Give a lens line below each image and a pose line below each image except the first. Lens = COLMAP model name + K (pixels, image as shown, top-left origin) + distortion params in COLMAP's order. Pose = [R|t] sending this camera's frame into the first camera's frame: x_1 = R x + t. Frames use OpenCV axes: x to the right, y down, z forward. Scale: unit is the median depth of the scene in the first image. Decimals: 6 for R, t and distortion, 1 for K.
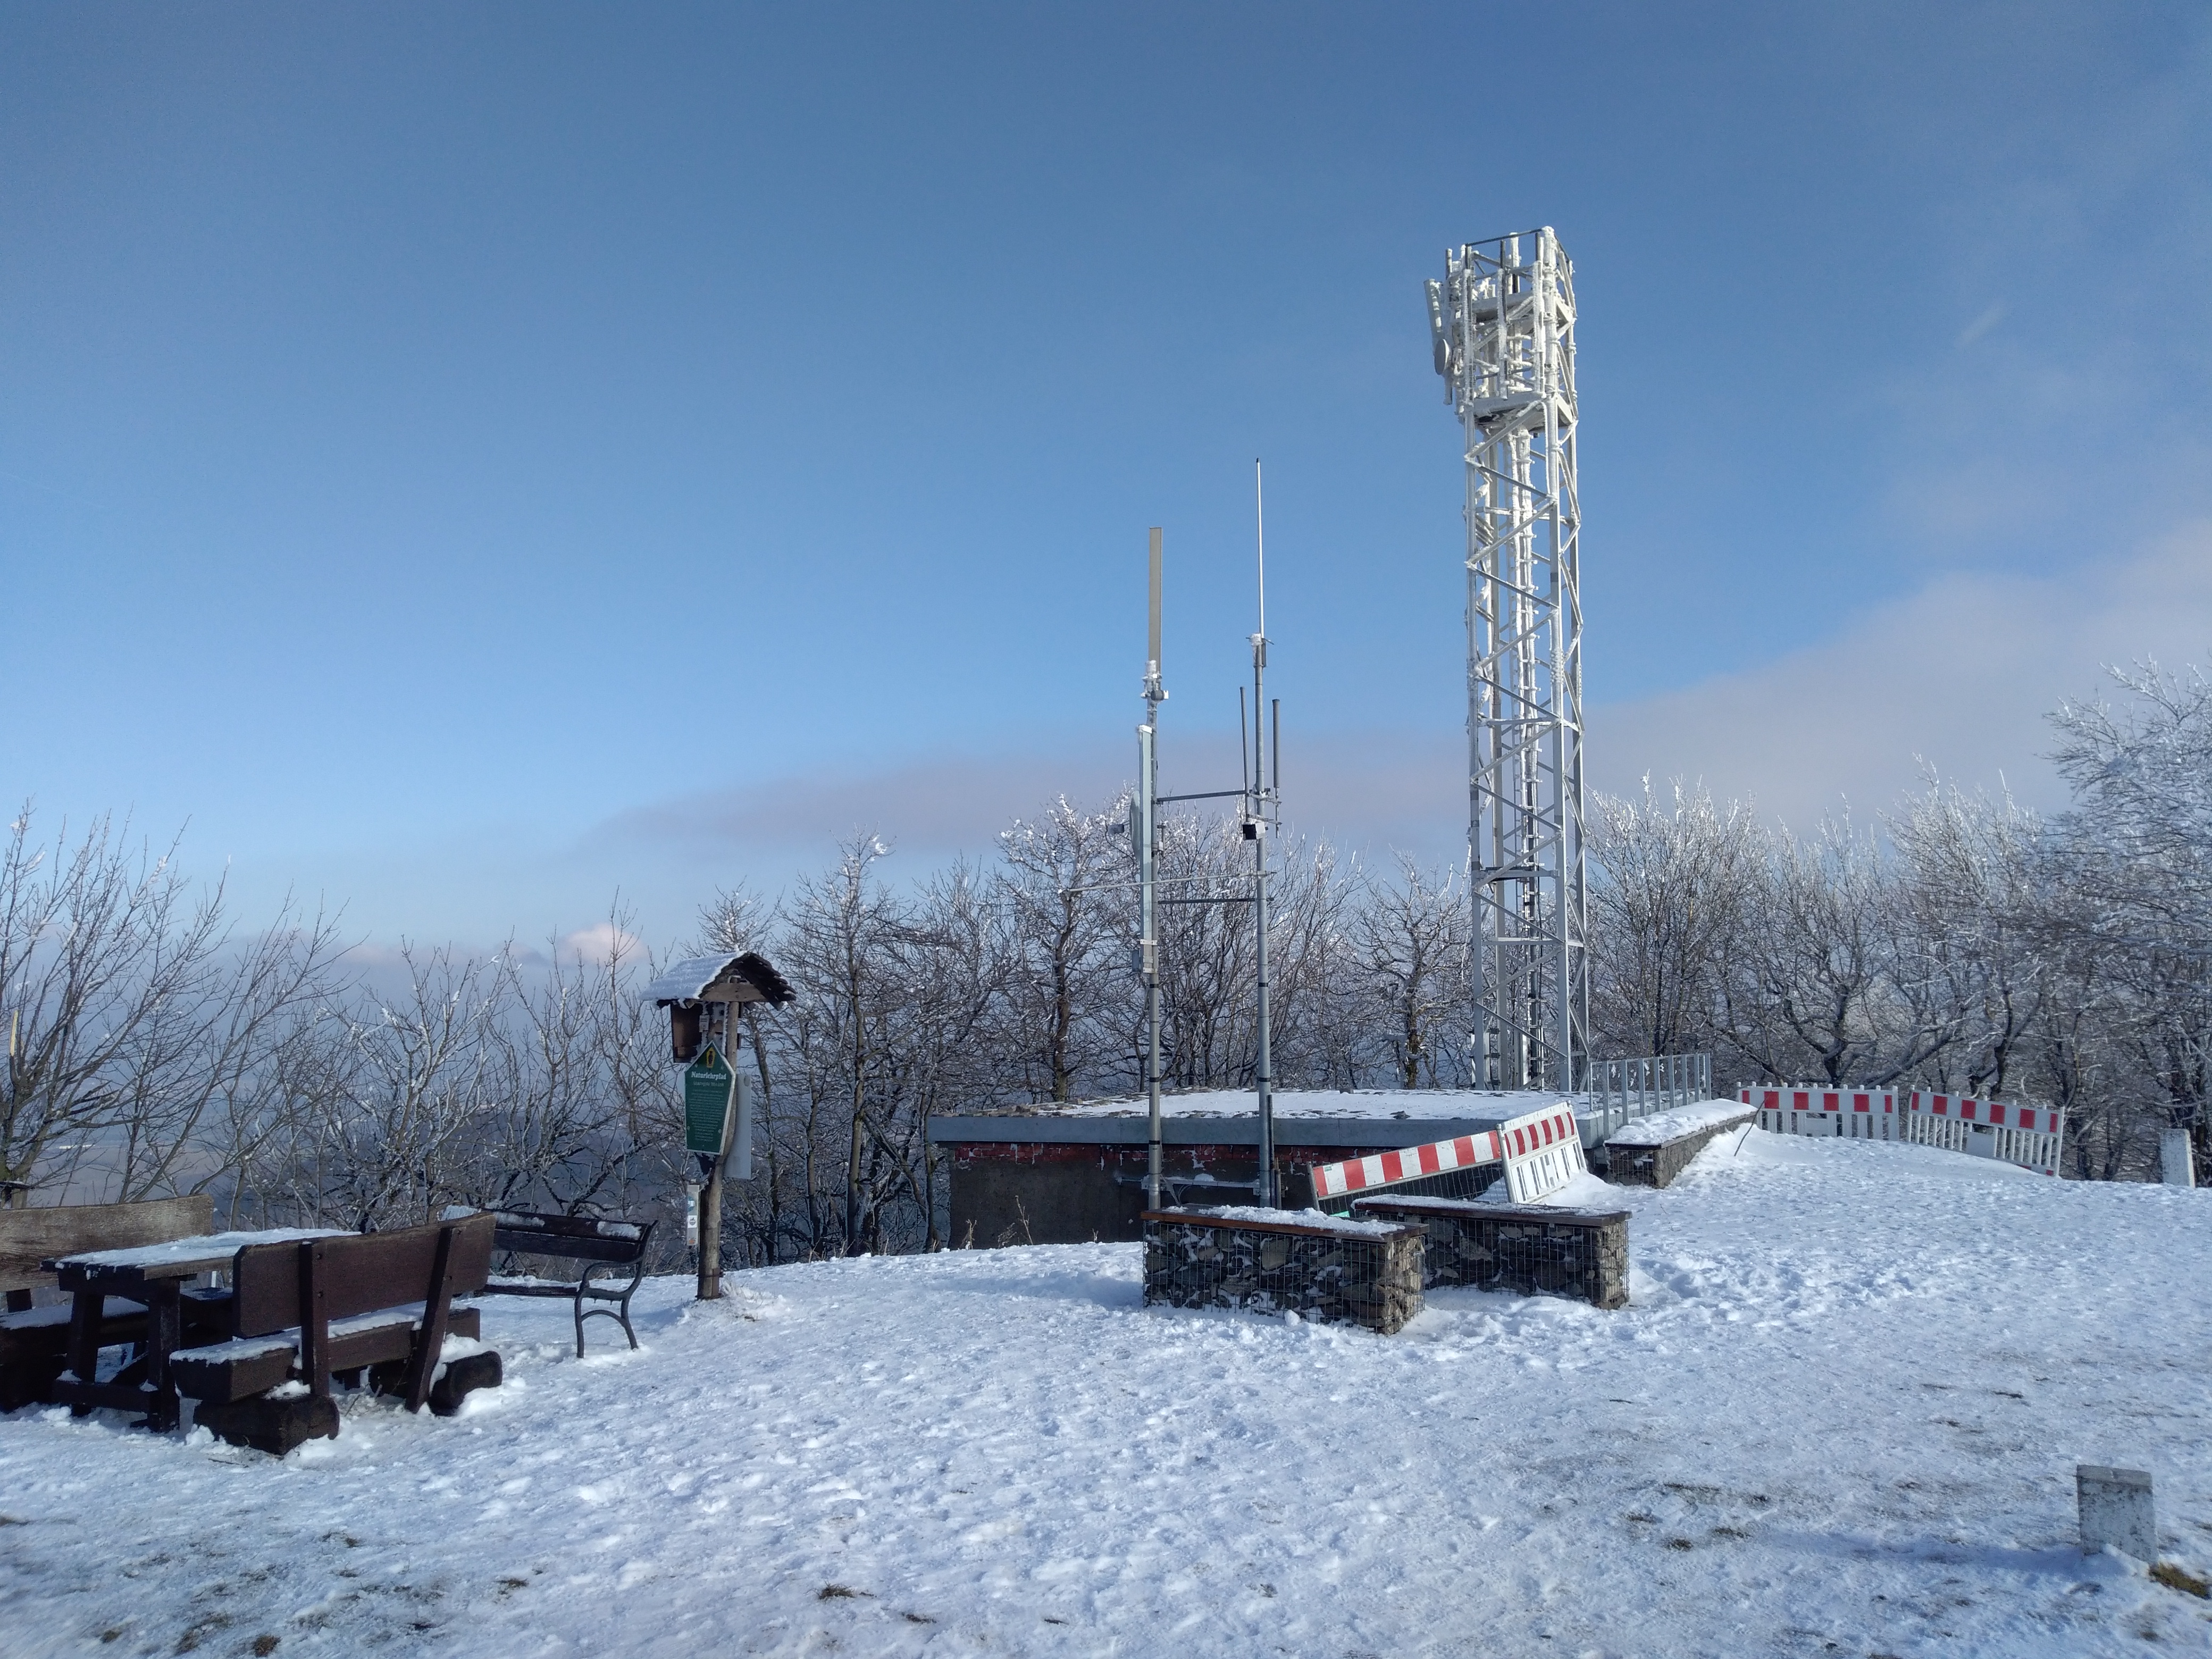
lens RADIAL K [[1702.1, 0, 1106.0], [0, 1702.1, 829.5], [0, 0, 1]] dist [0.034317, -0.068167]
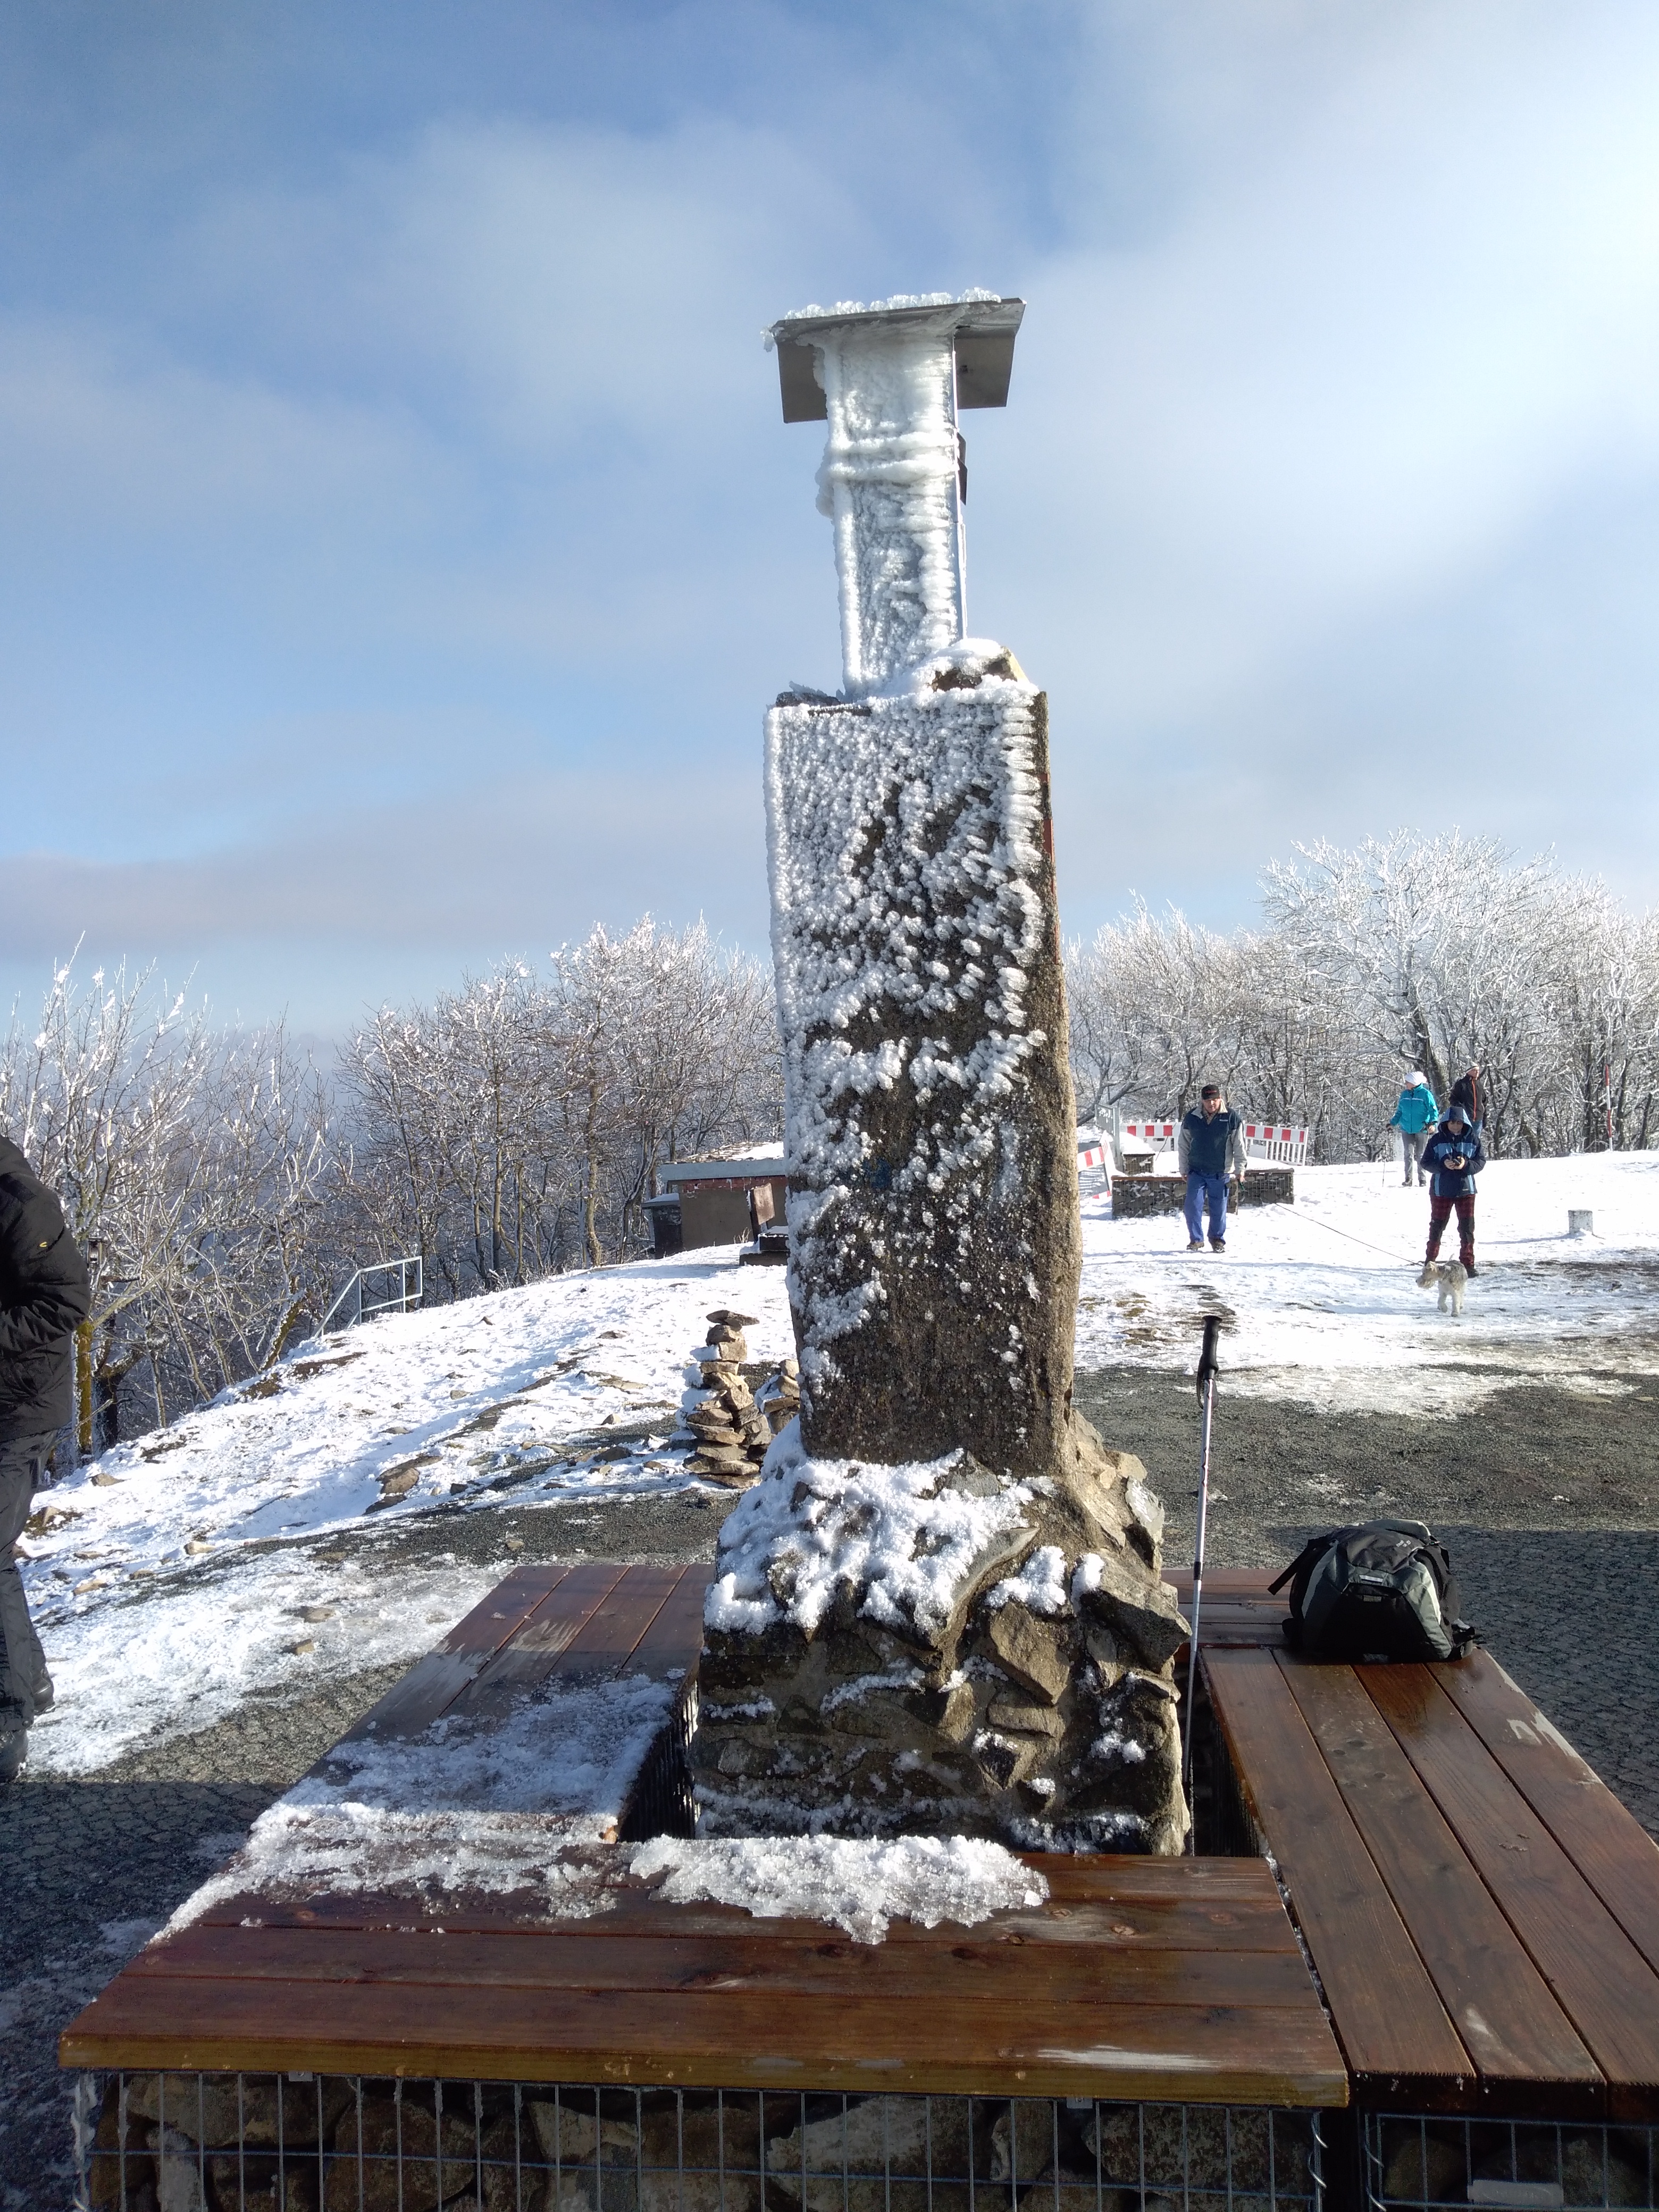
lens RADIAL K [[1693.4, 0, 779.7], [0, 1693.4, 1069.7], [0, 0, 1]] dist [0.081372, -0.187022]
pose [[0.941863, -0.028109, 0.334821, -0.484743], [-0.004921, 0.995234, 0.097395, -0.053577], [-0.335962, -0.093381, 0.937235, -0.387182]]
